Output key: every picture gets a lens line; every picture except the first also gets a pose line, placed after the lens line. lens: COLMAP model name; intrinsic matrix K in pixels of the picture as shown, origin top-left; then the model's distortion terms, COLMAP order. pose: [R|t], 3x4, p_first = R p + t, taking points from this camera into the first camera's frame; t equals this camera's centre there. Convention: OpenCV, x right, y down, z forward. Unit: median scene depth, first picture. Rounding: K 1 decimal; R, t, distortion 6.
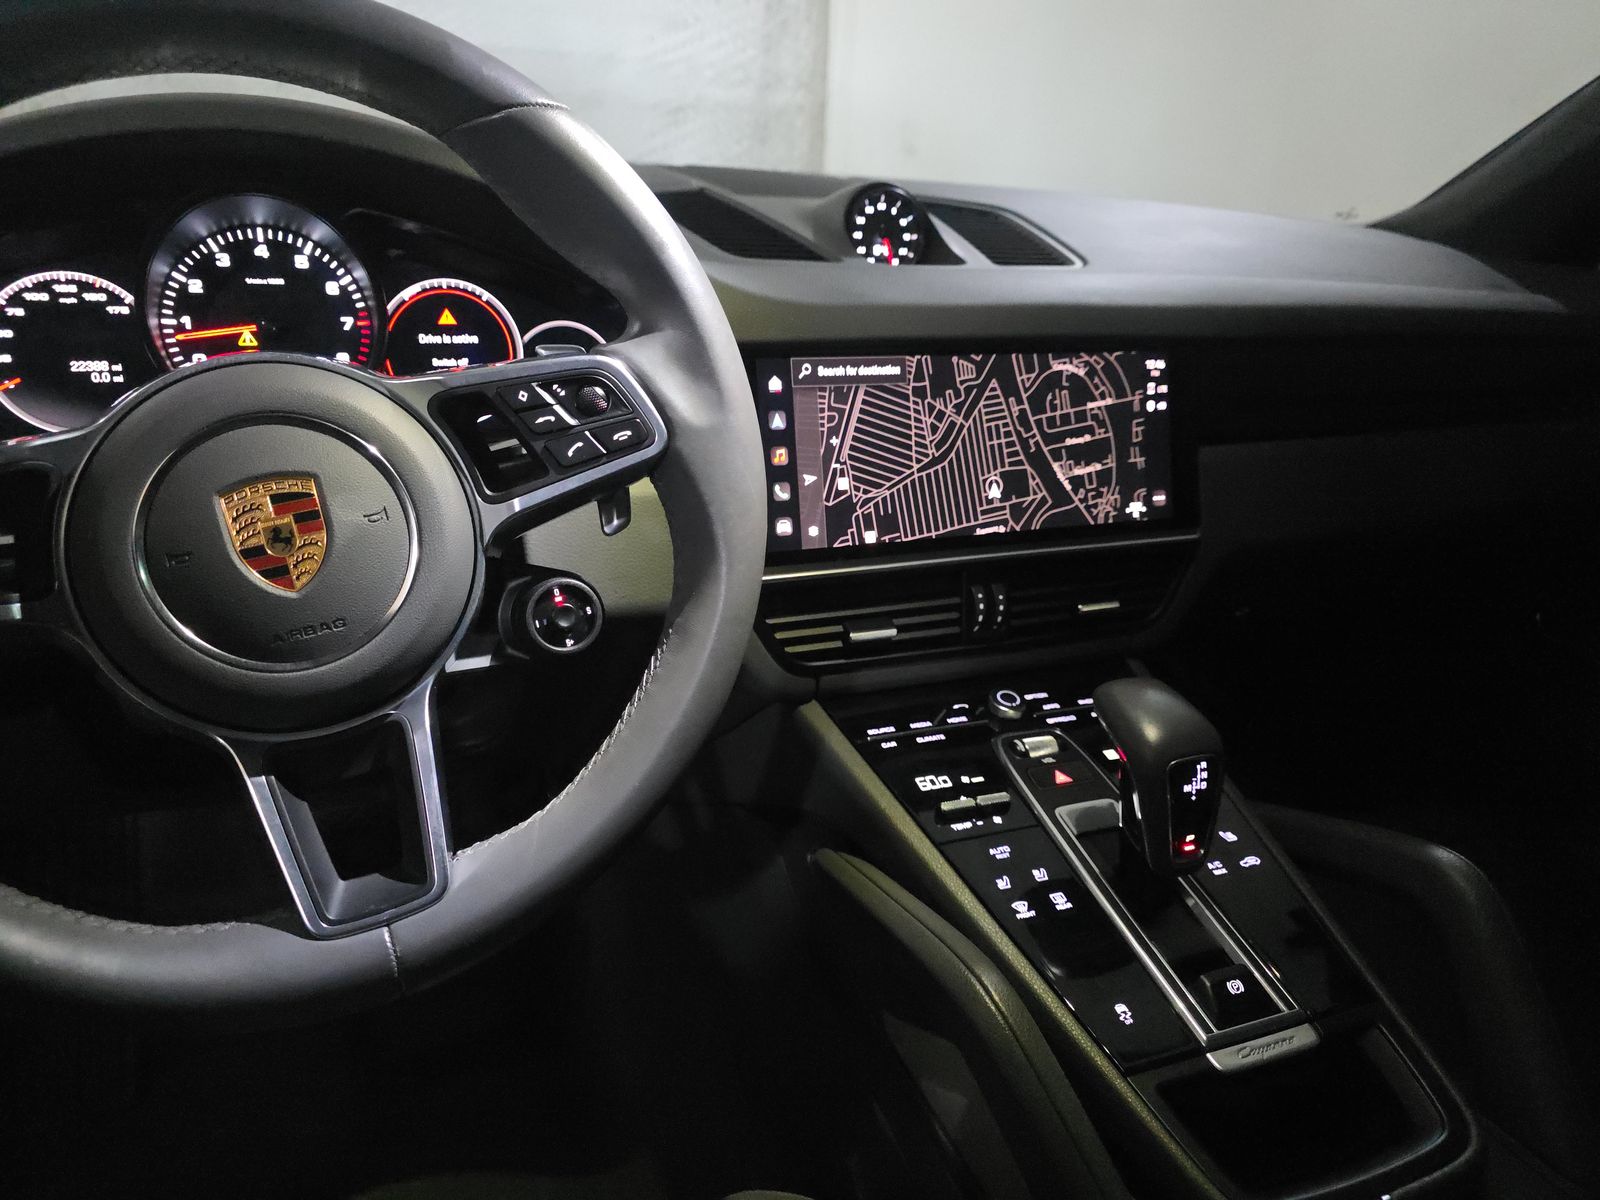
lens RADIAL K [[1094.1, 0, 798.4], [0, 1094.1, 608.1], [0, 0, 1]] dist [0.034673, -0.032025]
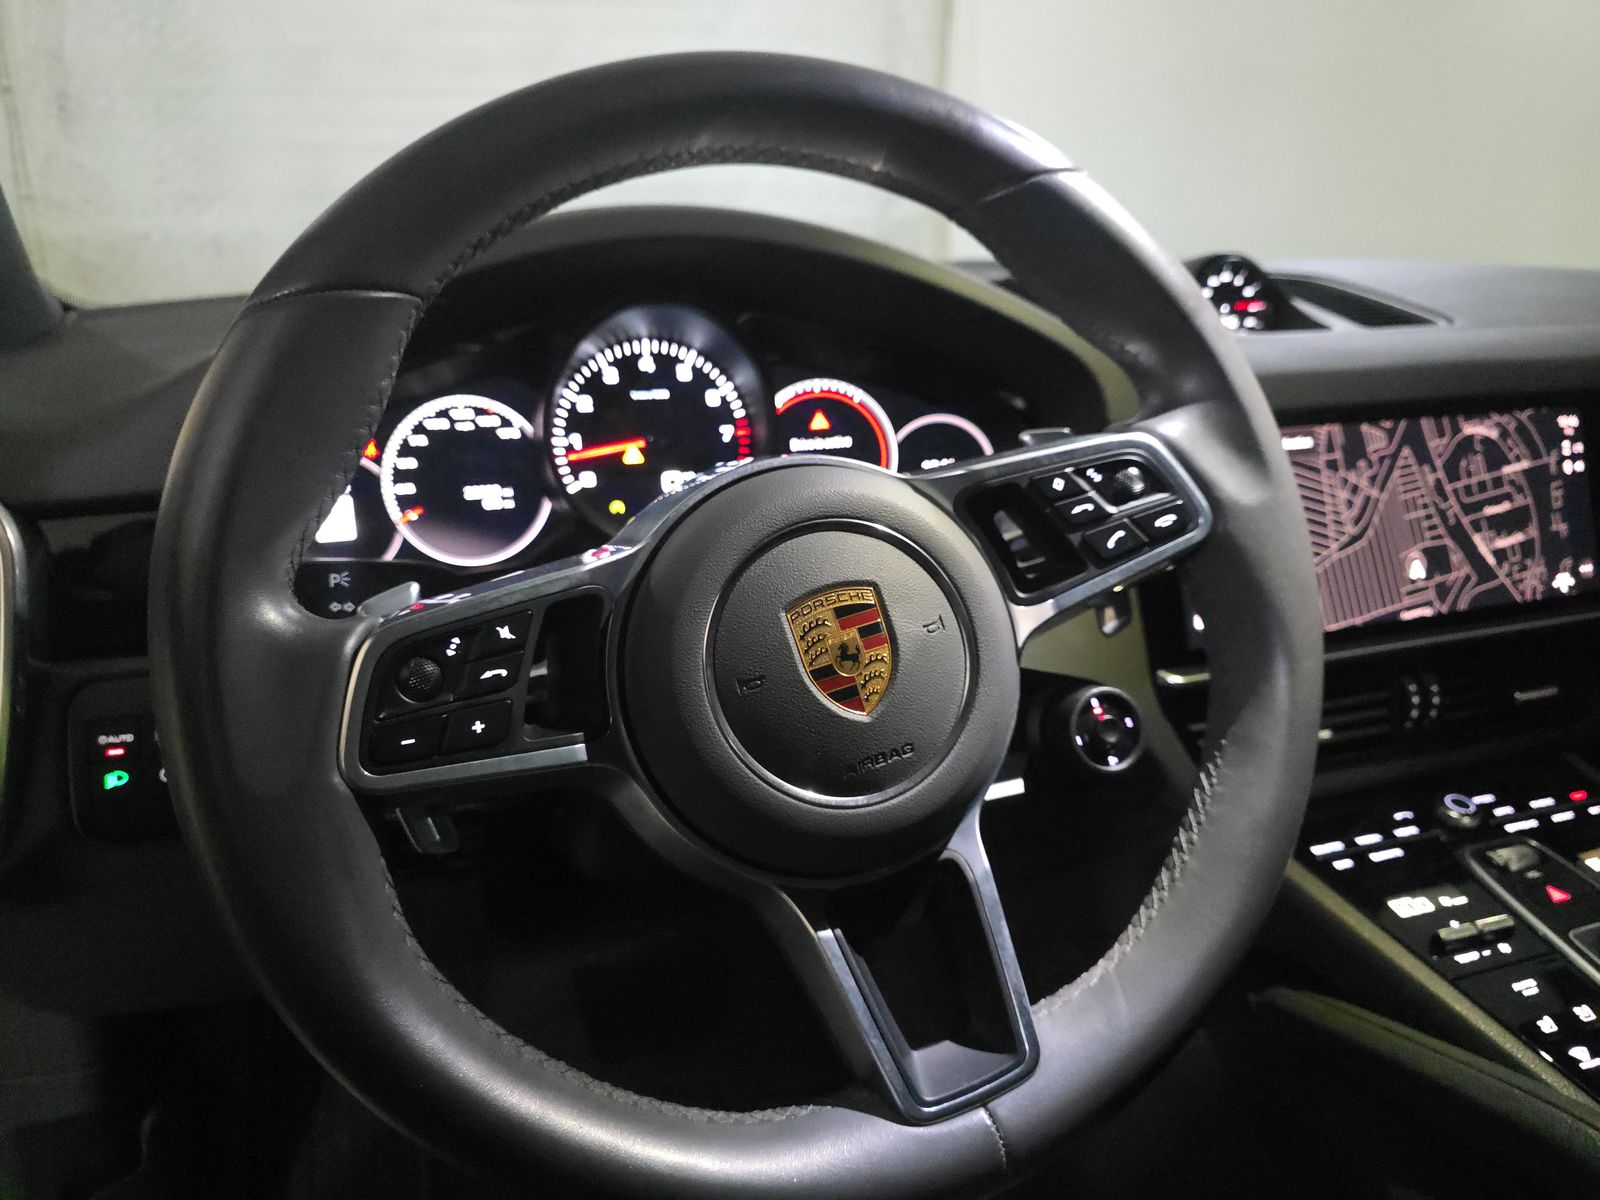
lens RADIAL K [[1094.1, 0, 762.3], [0, 1094.1, 617.9], [0, 0, 1]] dist [0.034673, -0.032025]
pose [[0.995873, -0.054201, -0.072789, -0.333058], [0.047241, 0.994436, -0.094159, -0.009545], [0.077488, 0.090332, 0.992893, 0.081026]]
